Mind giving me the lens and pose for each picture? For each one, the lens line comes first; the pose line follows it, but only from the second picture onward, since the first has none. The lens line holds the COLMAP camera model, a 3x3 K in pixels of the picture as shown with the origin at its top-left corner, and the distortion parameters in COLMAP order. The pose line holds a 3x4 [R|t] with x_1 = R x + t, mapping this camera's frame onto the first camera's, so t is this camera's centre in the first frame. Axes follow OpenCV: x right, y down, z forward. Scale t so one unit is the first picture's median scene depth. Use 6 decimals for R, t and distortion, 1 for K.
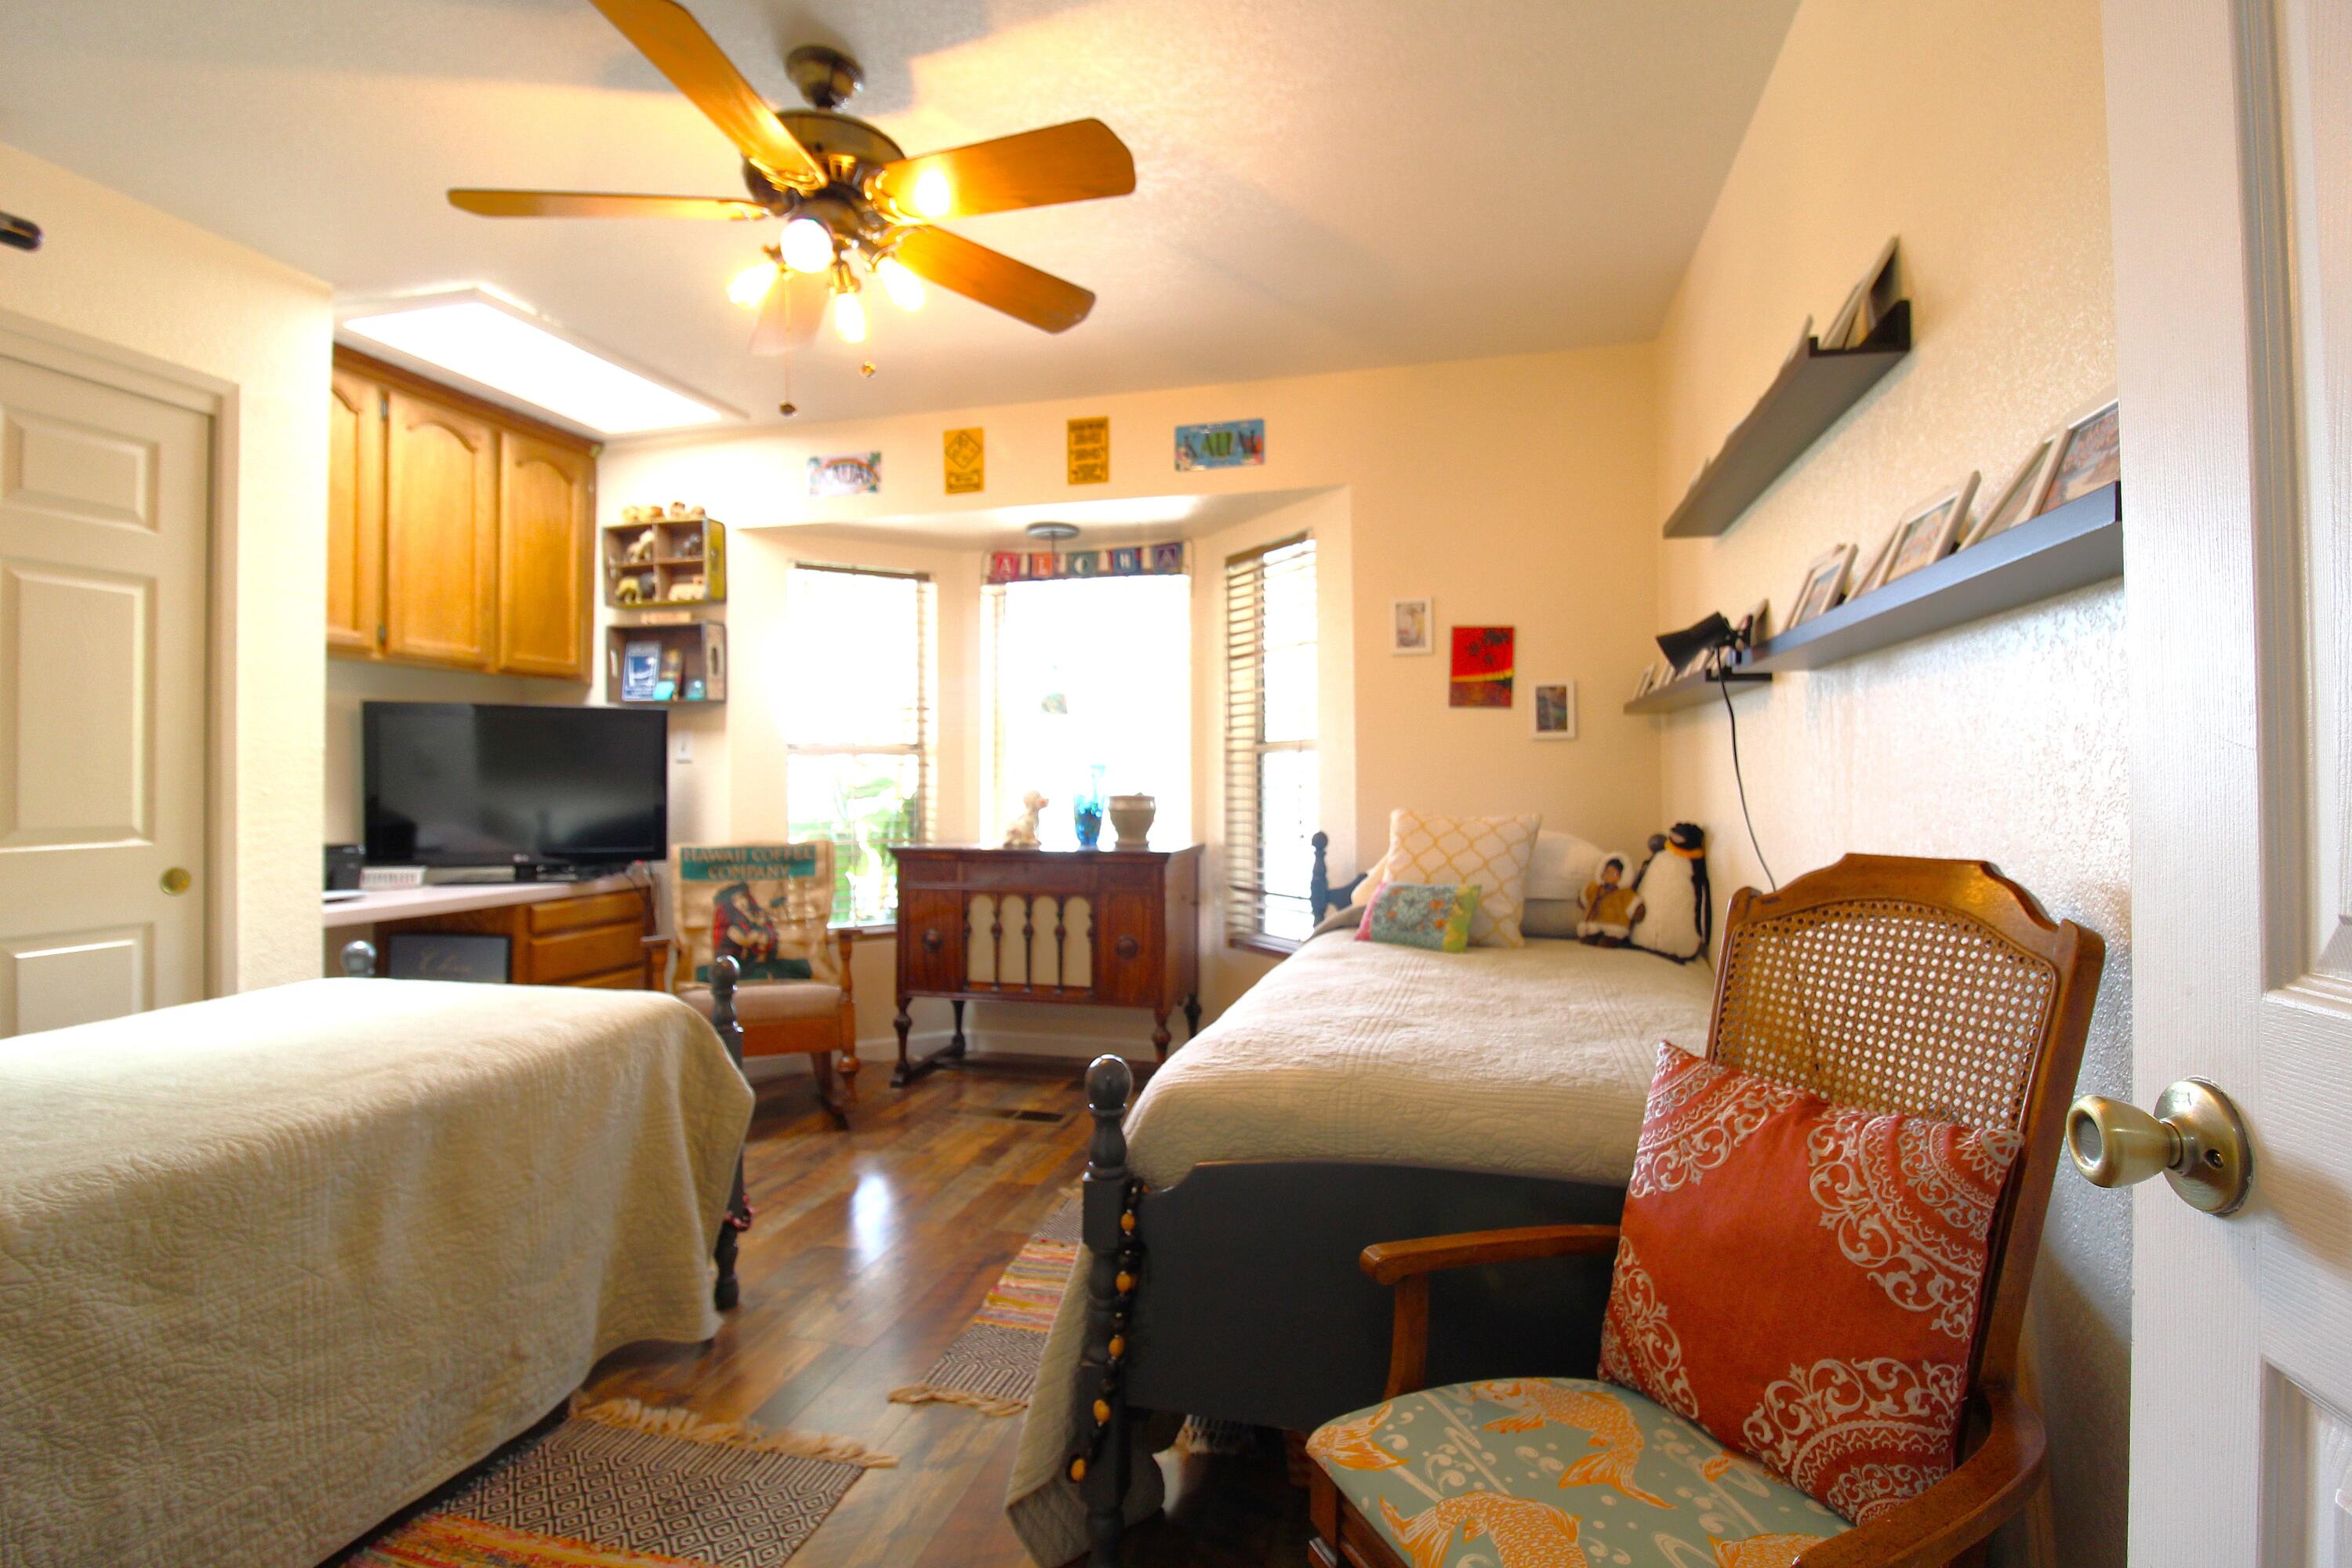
lens RADIAL K [[1050.5, 0, 1182.6], [0, 1050.5, 766.8], [0, 0, 1]] dist [0.002842, -0.016812]
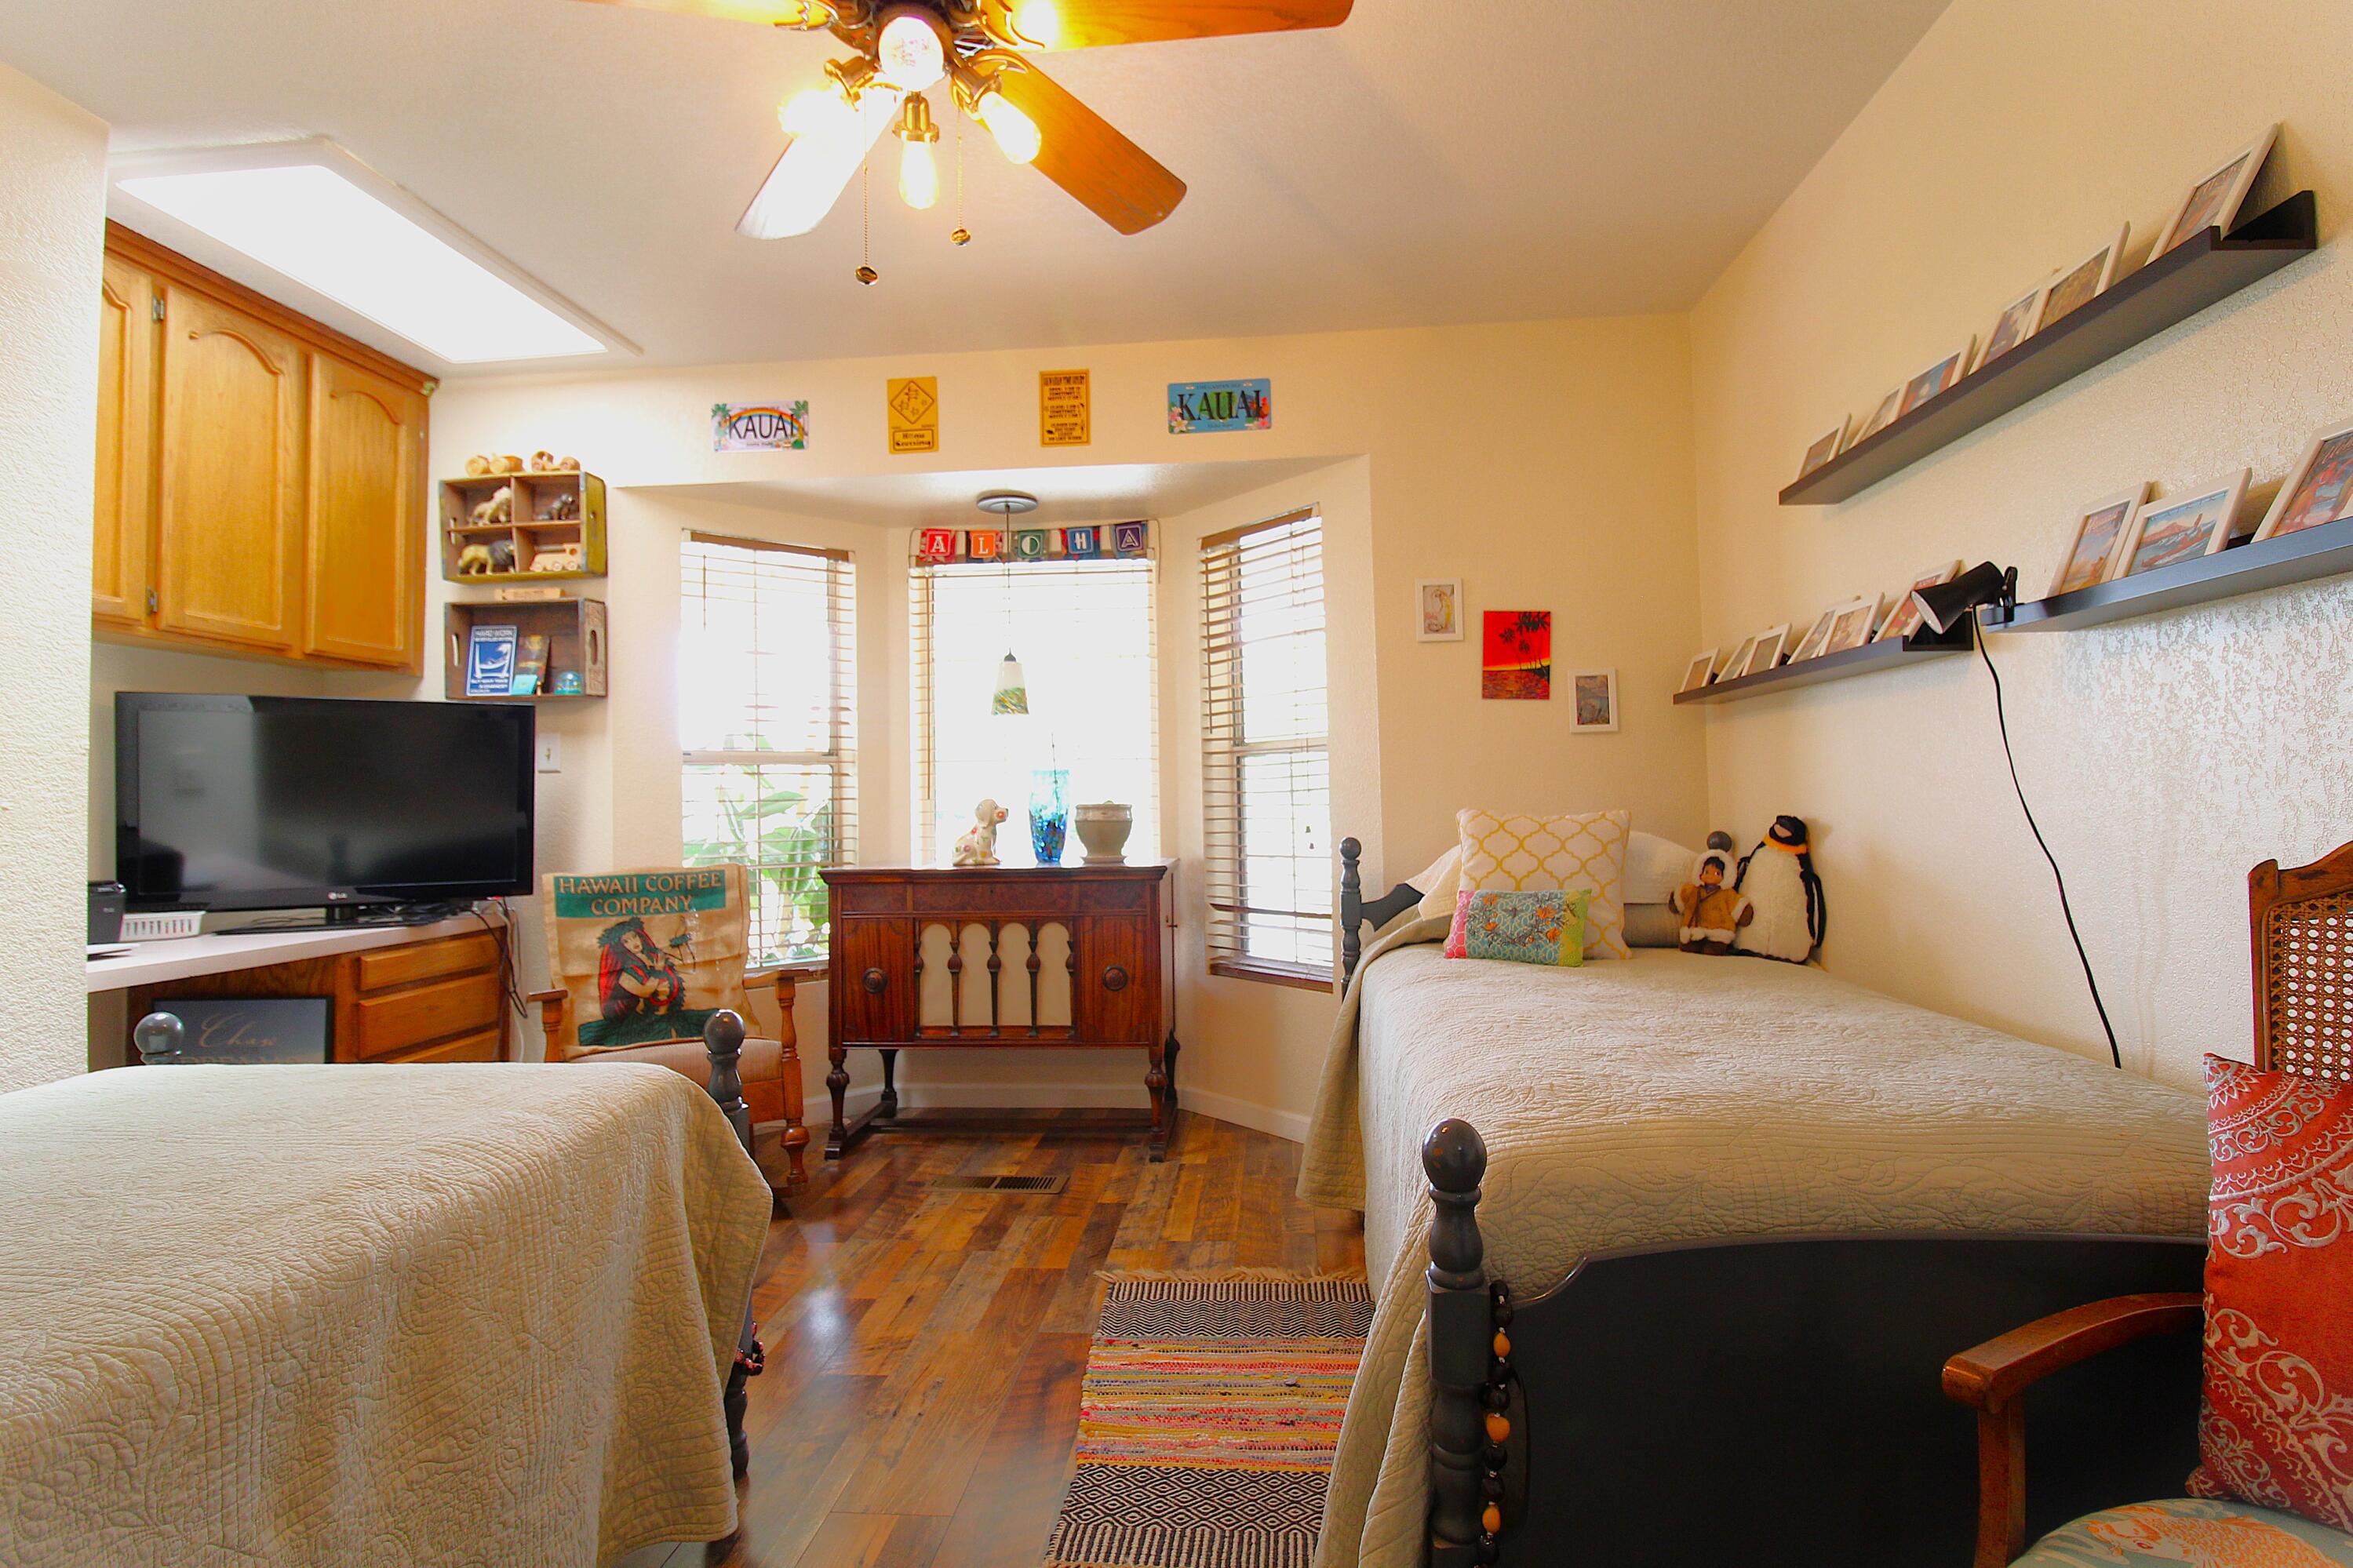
lens RADIAL K [[1091.9, 0, 1194.8], [0, 1091.9, 763.8], [0, 0, 1]] dist [0.000499, -0.012491]
pose [[0.986183, -0.009527, 0.165385, -0.132436], [0.013103, 0.999703, -0.020544, 0.013846], [-0.165140, 0.022427, 0.986015, 0.094382]]
